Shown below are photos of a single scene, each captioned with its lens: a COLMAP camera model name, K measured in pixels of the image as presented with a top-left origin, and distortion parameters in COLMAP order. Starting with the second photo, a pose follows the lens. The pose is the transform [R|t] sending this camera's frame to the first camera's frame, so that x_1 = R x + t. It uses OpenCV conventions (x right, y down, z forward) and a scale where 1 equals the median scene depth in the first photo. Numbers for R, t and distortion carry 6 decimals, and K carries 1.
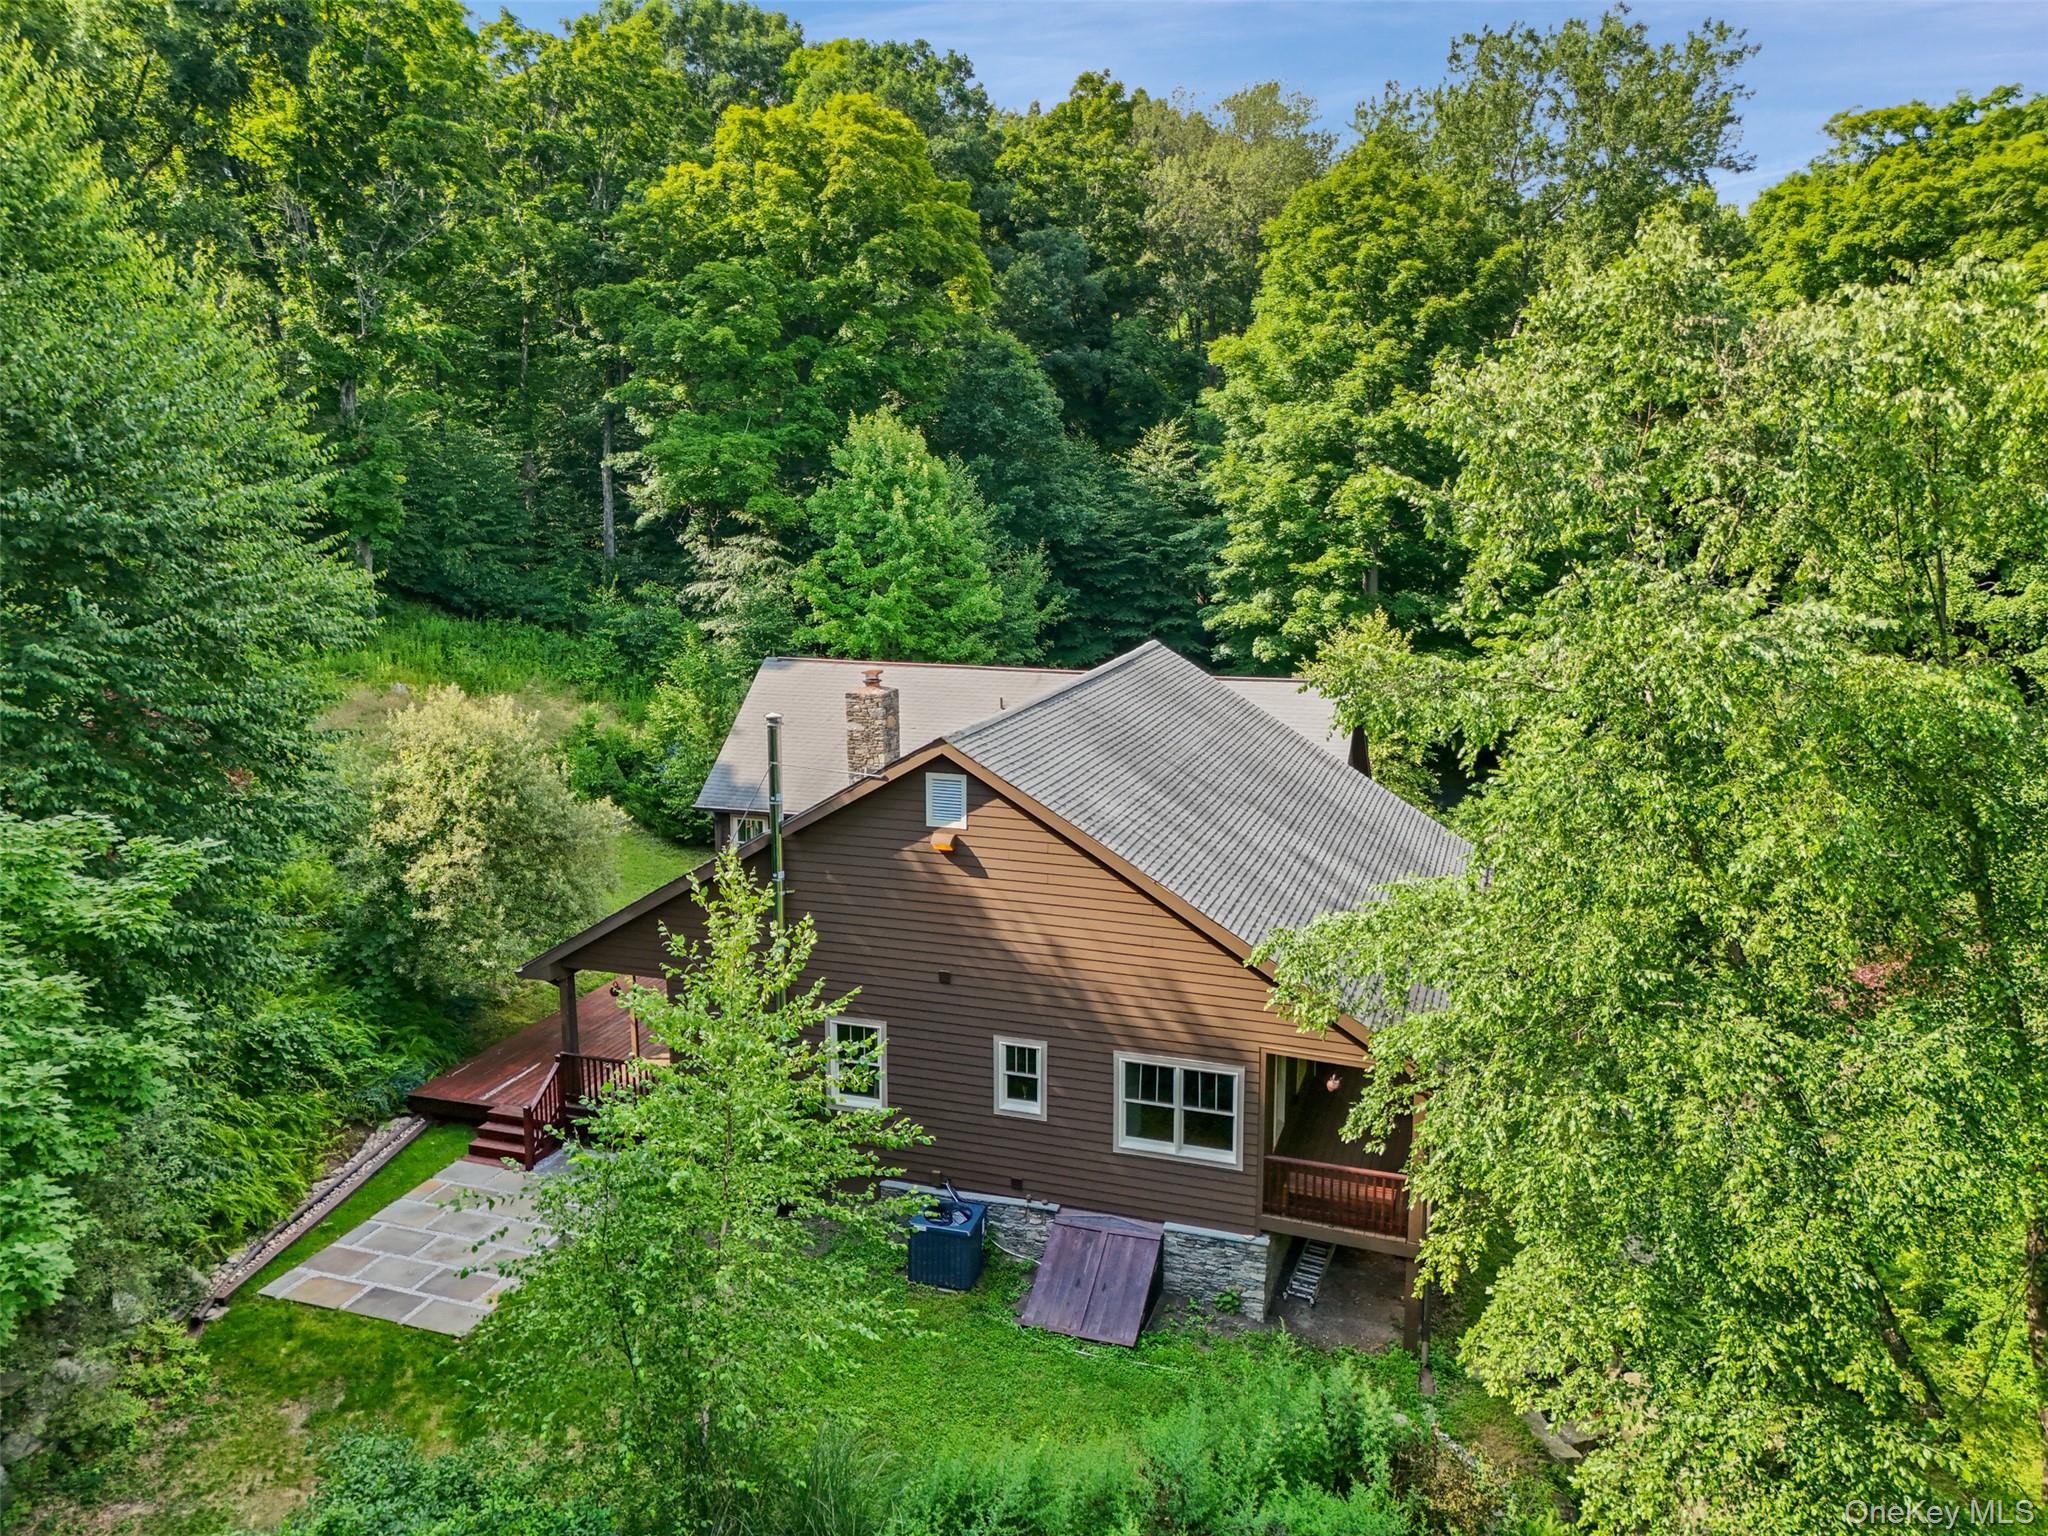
lens RADIAL K [[1440.4, 0, 1024.0], [0, 1440.4, 768.0], [0, 0, 1]] dist [0.133268, -0.142329]
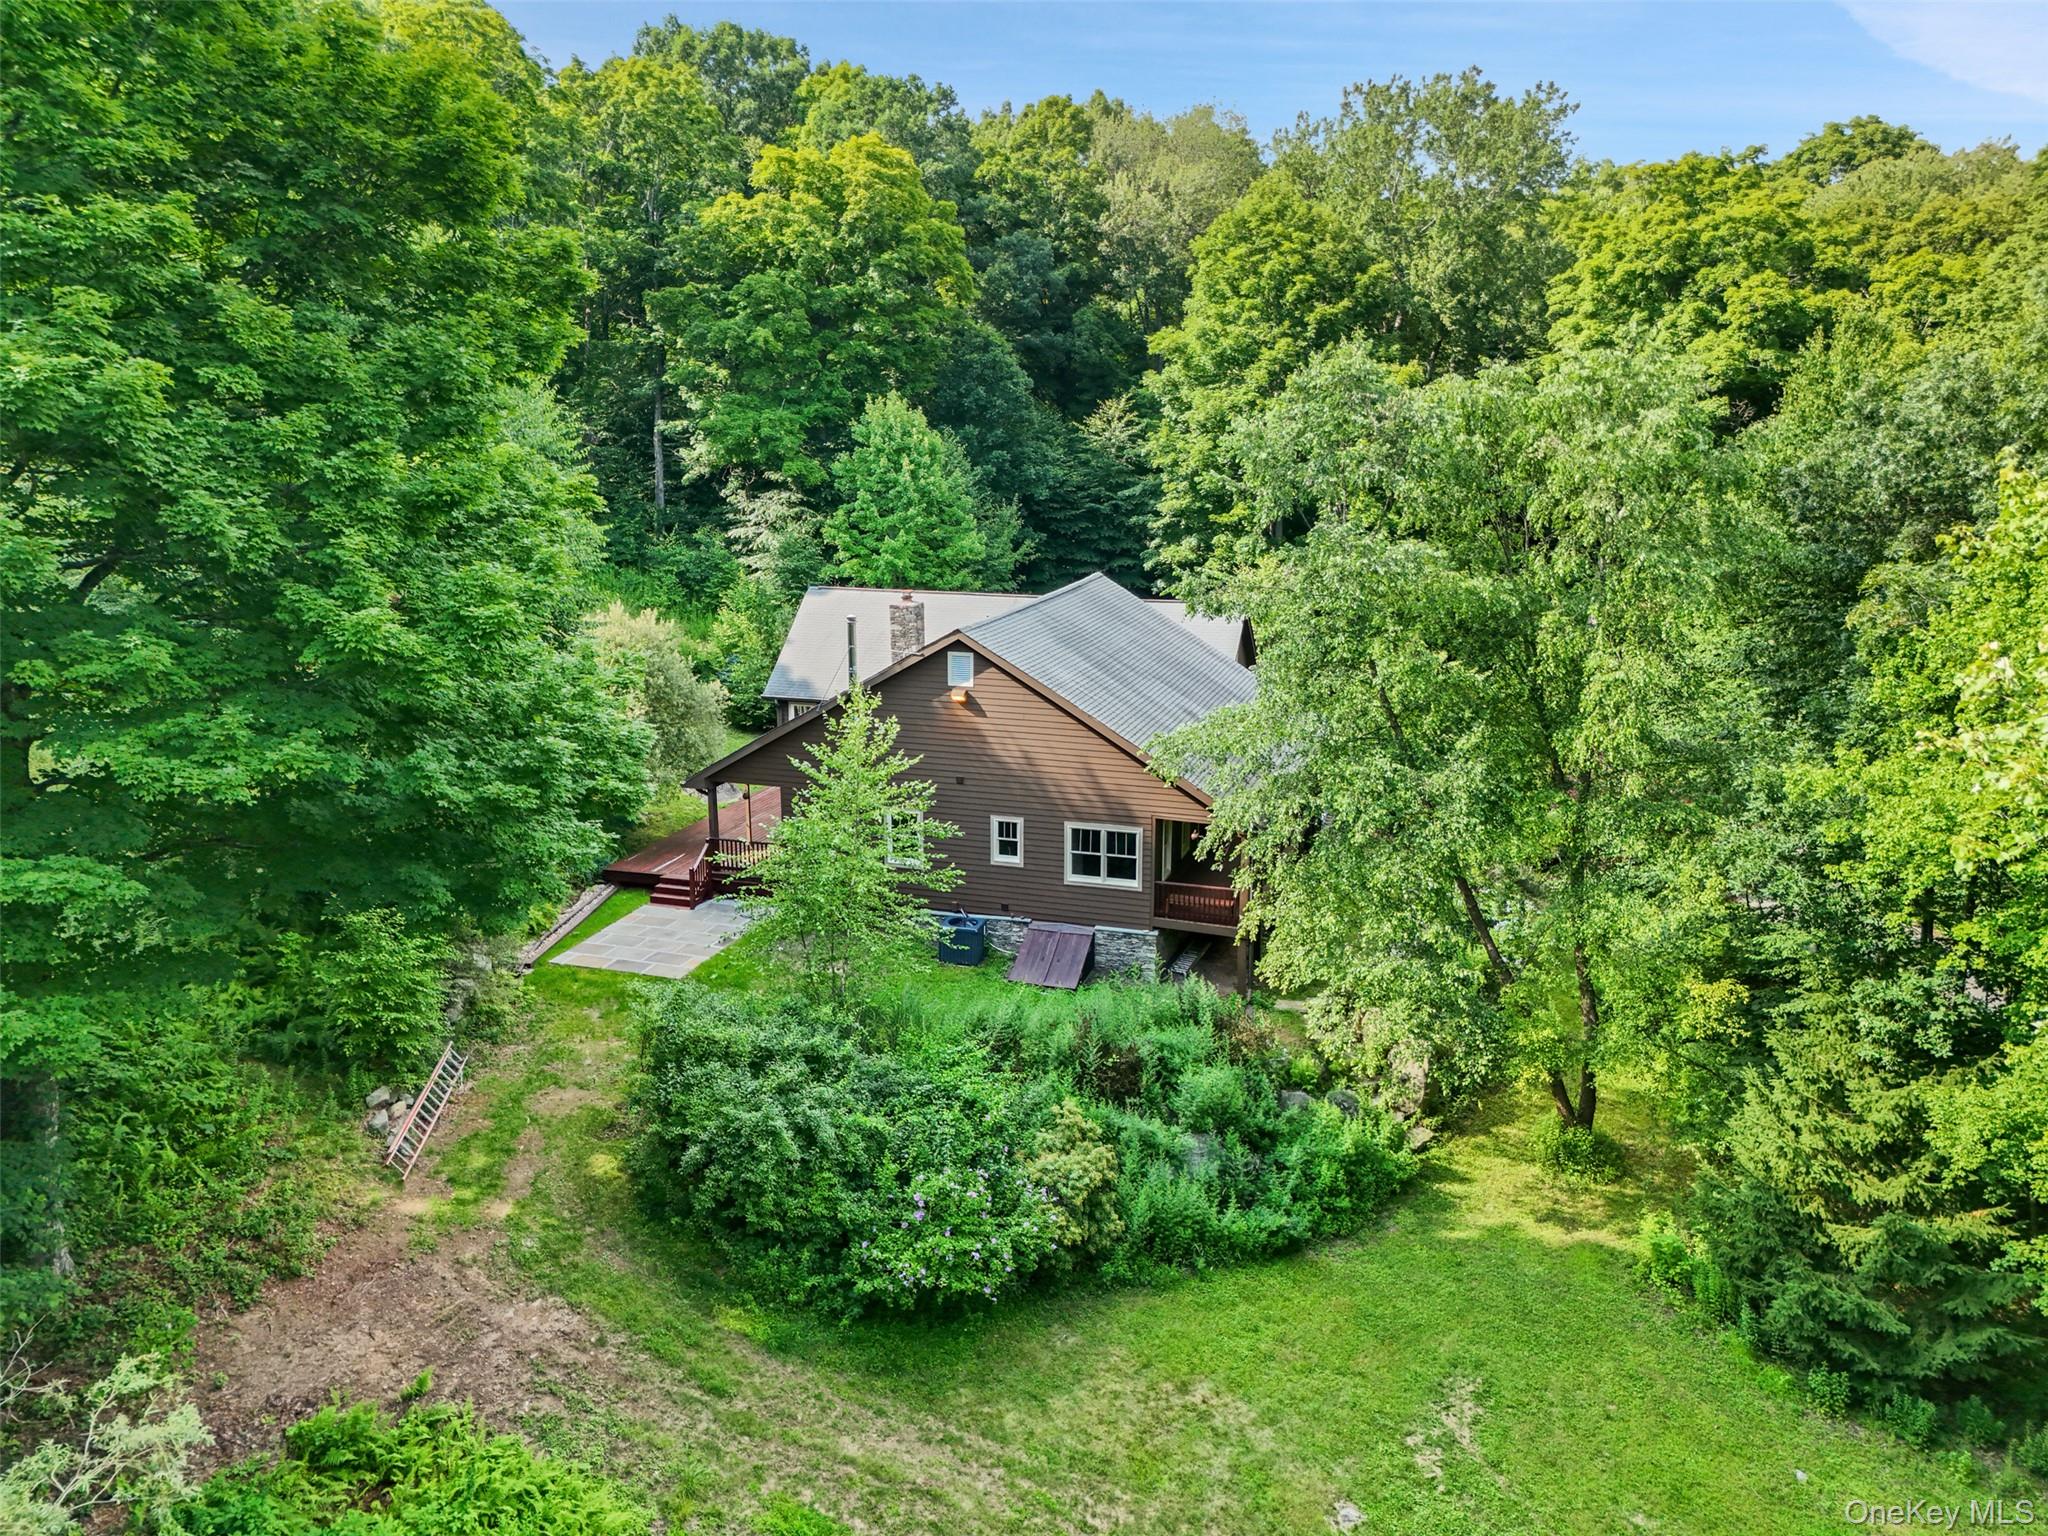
lens RADIAL K [[1440.4, 0, 1024.0], [0, 1440.4, 768.0], [0, 0, 1]] dist [0.133268, -0.142329]
pose [[0.999789, -0.002757, 0.020334, -0.007578], [0.001977, 0.999265, 0.038292, 0.033485], [-0.020425, -0.038243, 0.999060, -0.285457]]
